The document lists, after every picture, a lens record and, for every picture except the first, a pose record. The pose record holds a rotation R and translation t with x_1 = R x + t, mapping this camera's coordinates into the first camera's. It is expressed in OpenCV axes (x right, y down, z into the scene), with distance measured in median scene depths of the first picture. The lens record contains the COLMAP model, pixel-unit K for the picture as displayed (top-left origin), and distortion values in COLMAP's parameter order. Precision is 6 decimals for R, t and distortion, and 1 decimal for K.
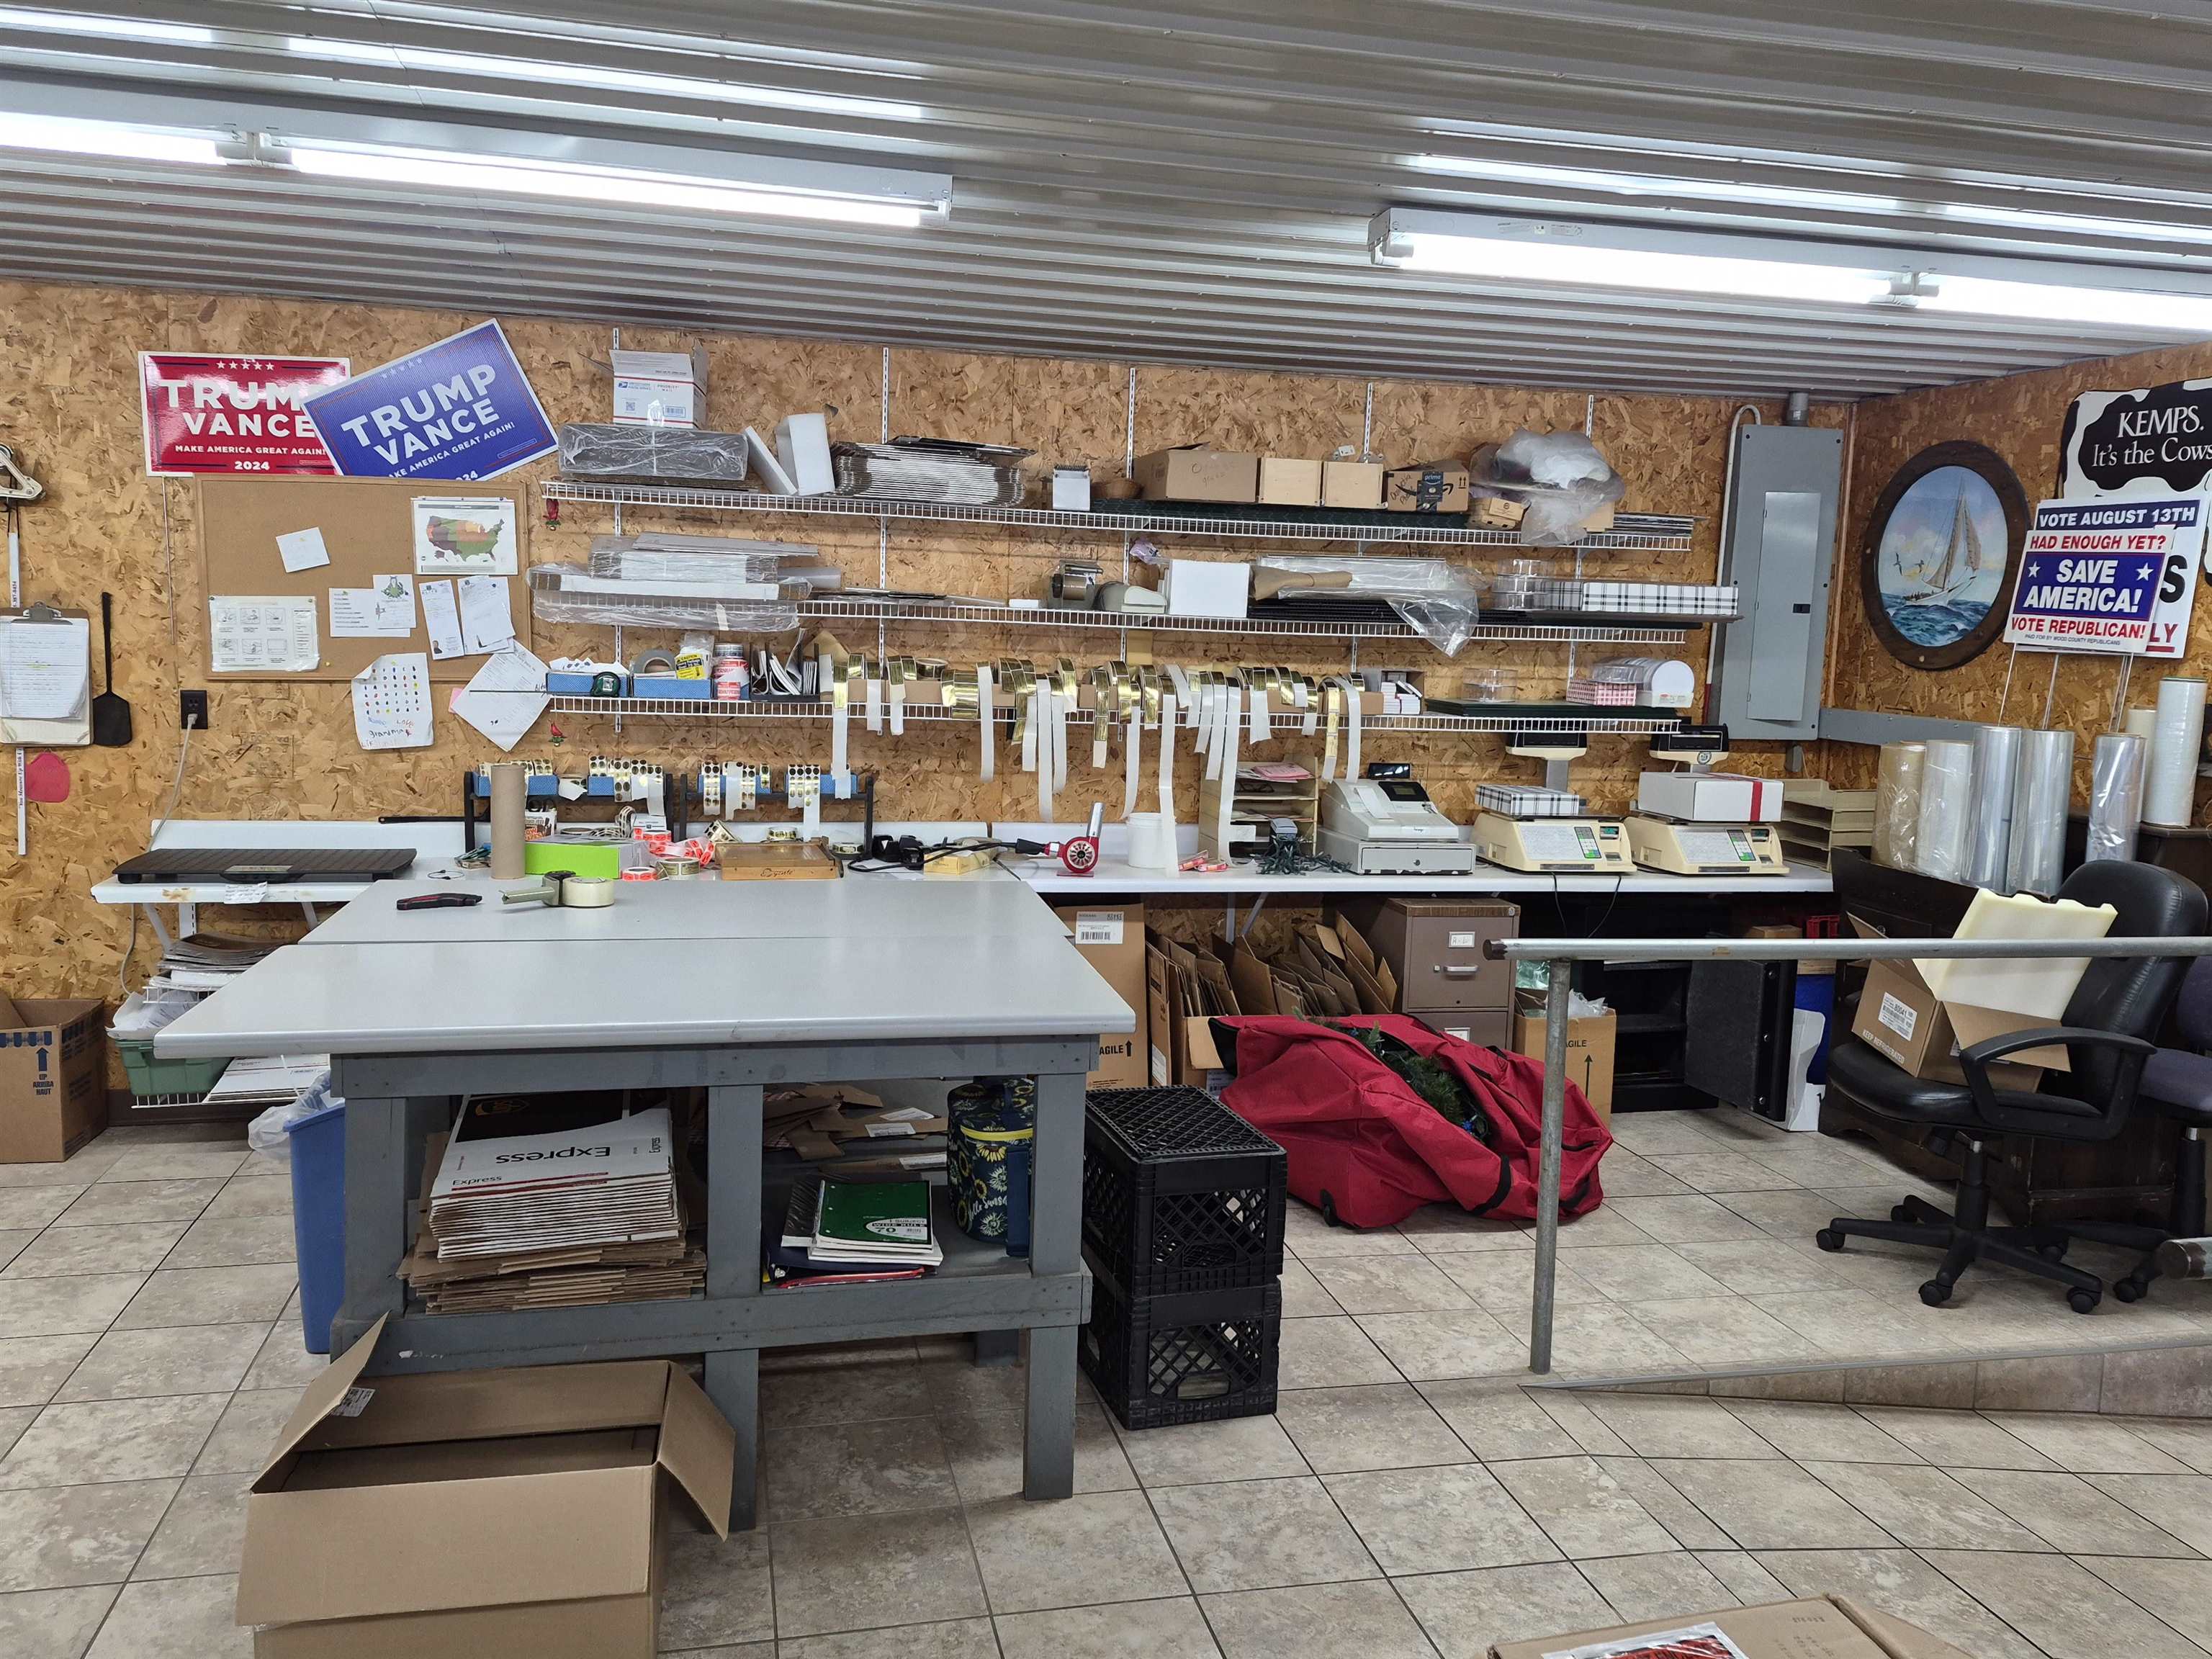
lens RADIAL K [[1645.8, 0, 1100.6], [0, 1645.8, 796.1], [0, 0, 1]] dist [0.080080, -0.113216]
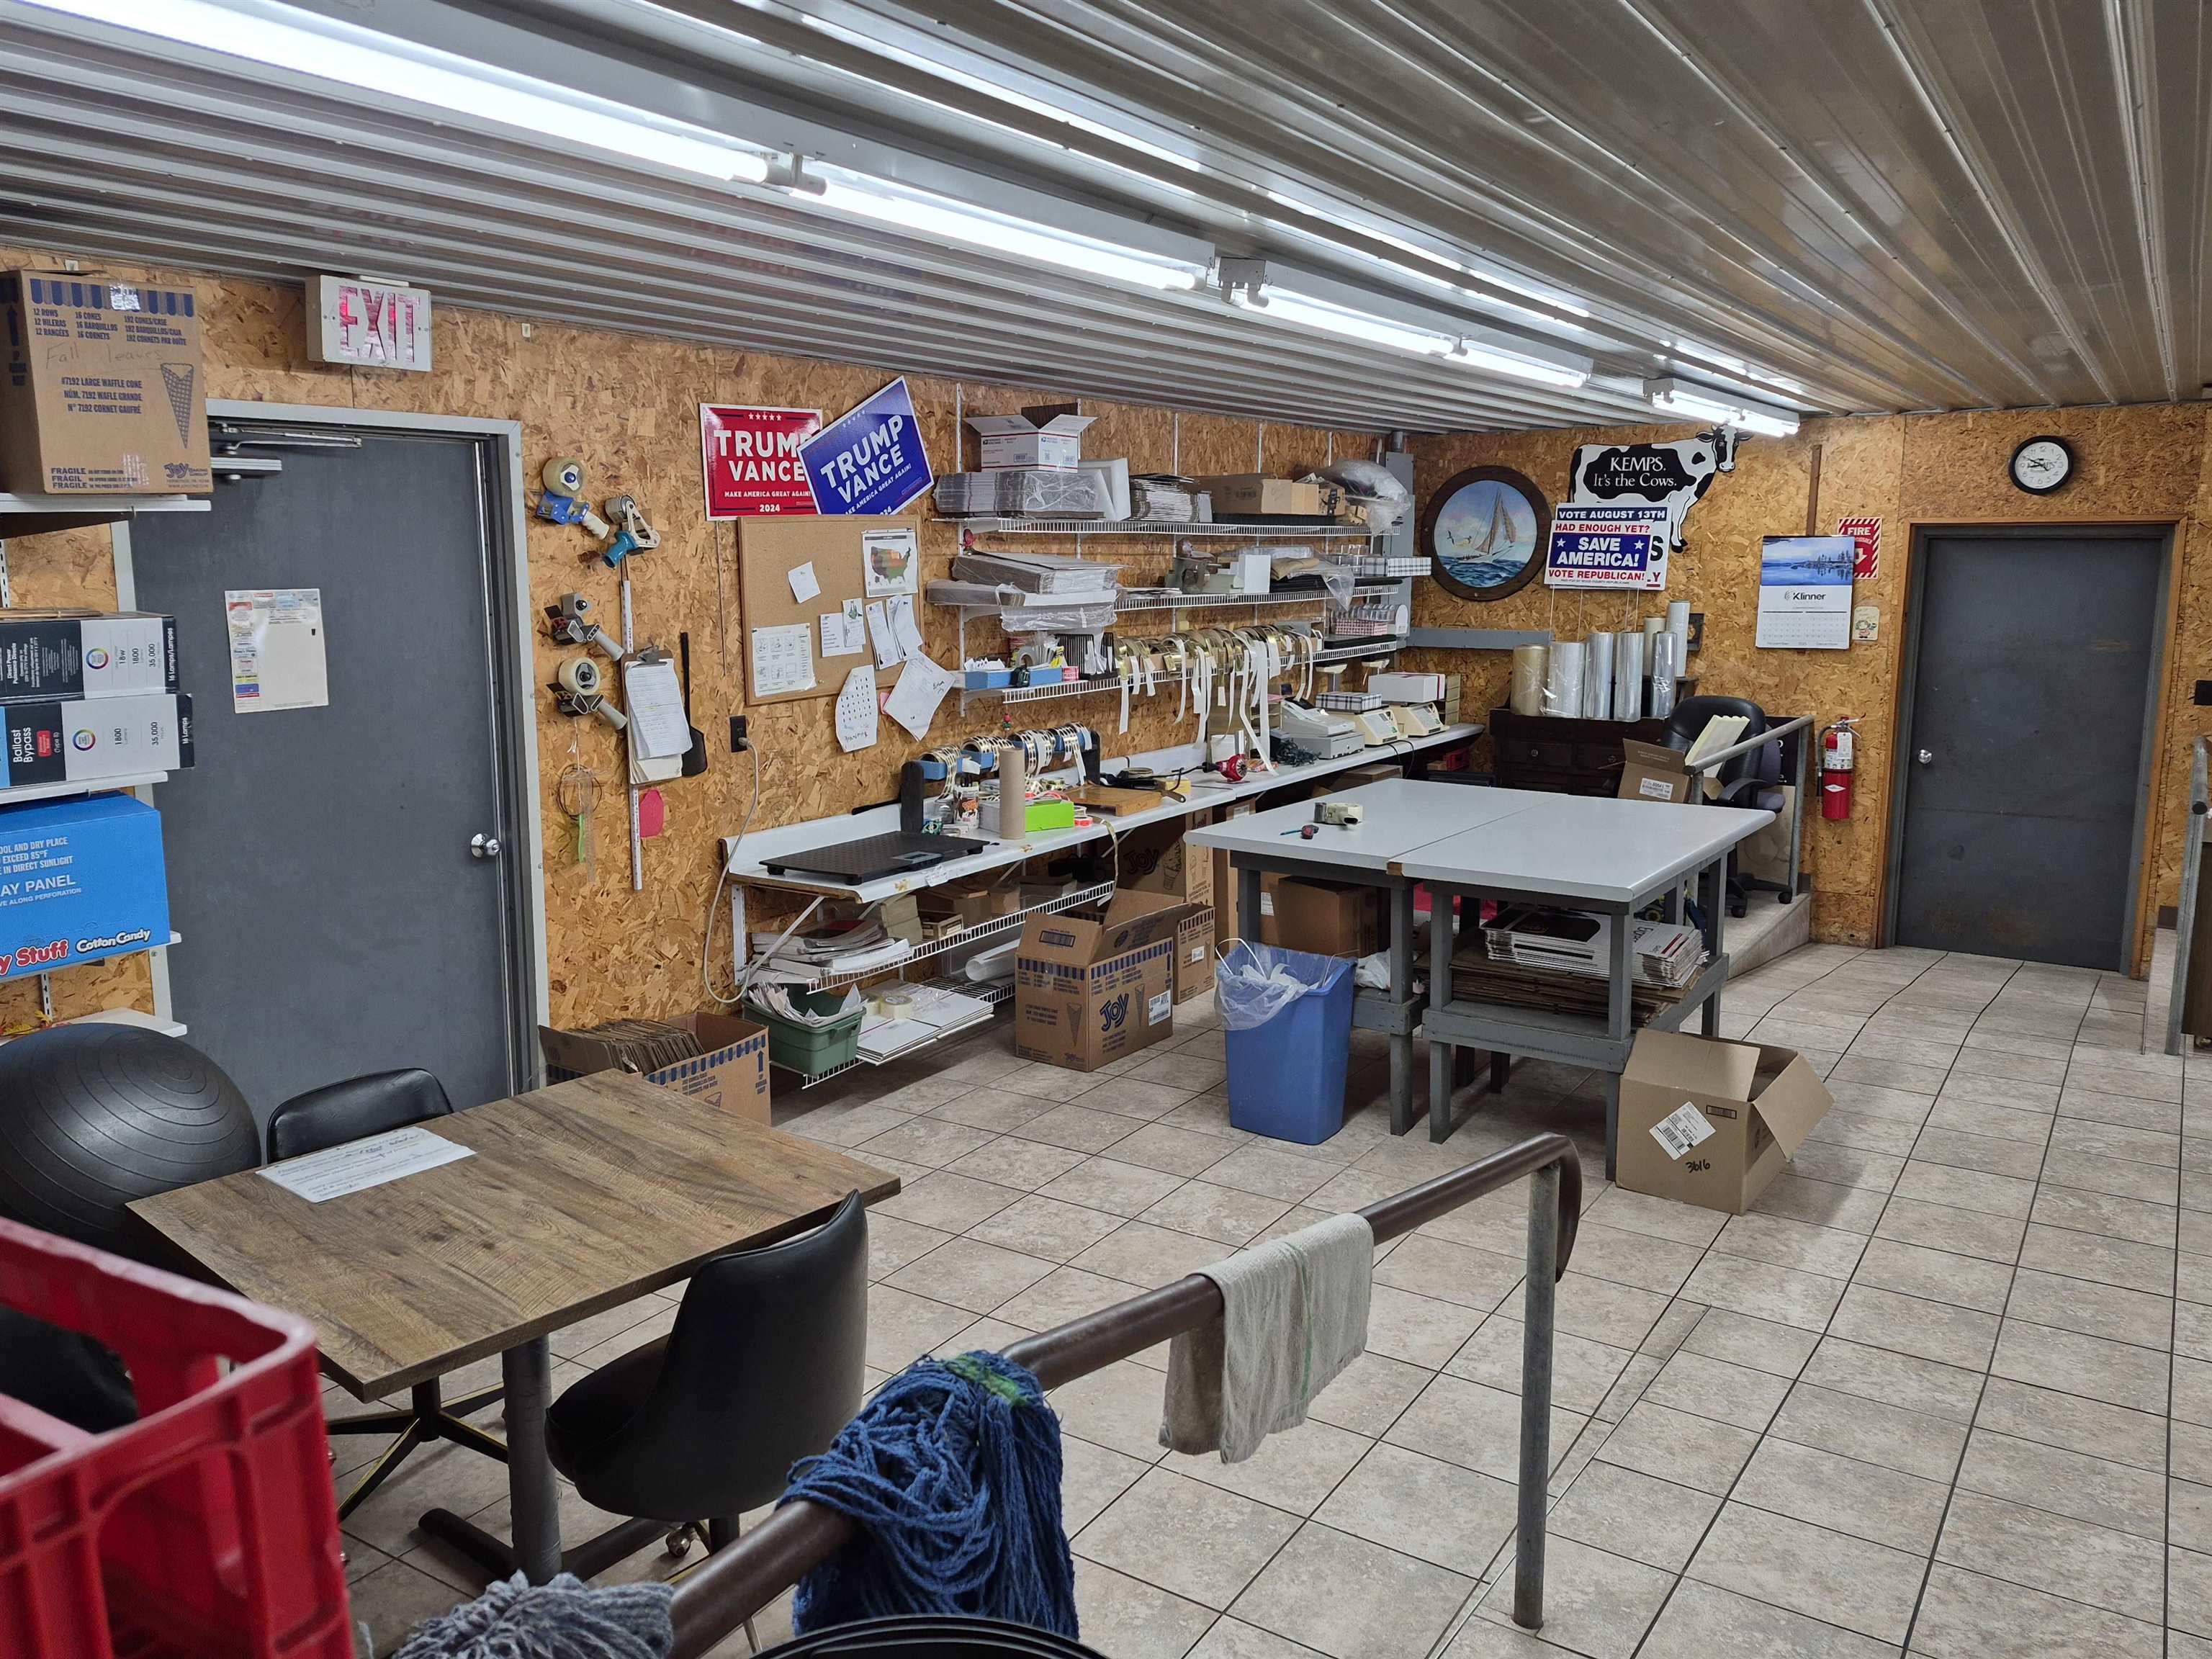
lens RADIAL K [[1647.6, 0, 1049.5], [0, 1647.6, 821.0], [0, 0, 1]] dist [0.057390, -0.074038]
pose [[0.726310, -0.147482, 0.671359, -1.122238], [0.101574, 0.989016, 0.107375, -0.090384], [-0.679821, -0.009795, 0.733313, 0.067190]]
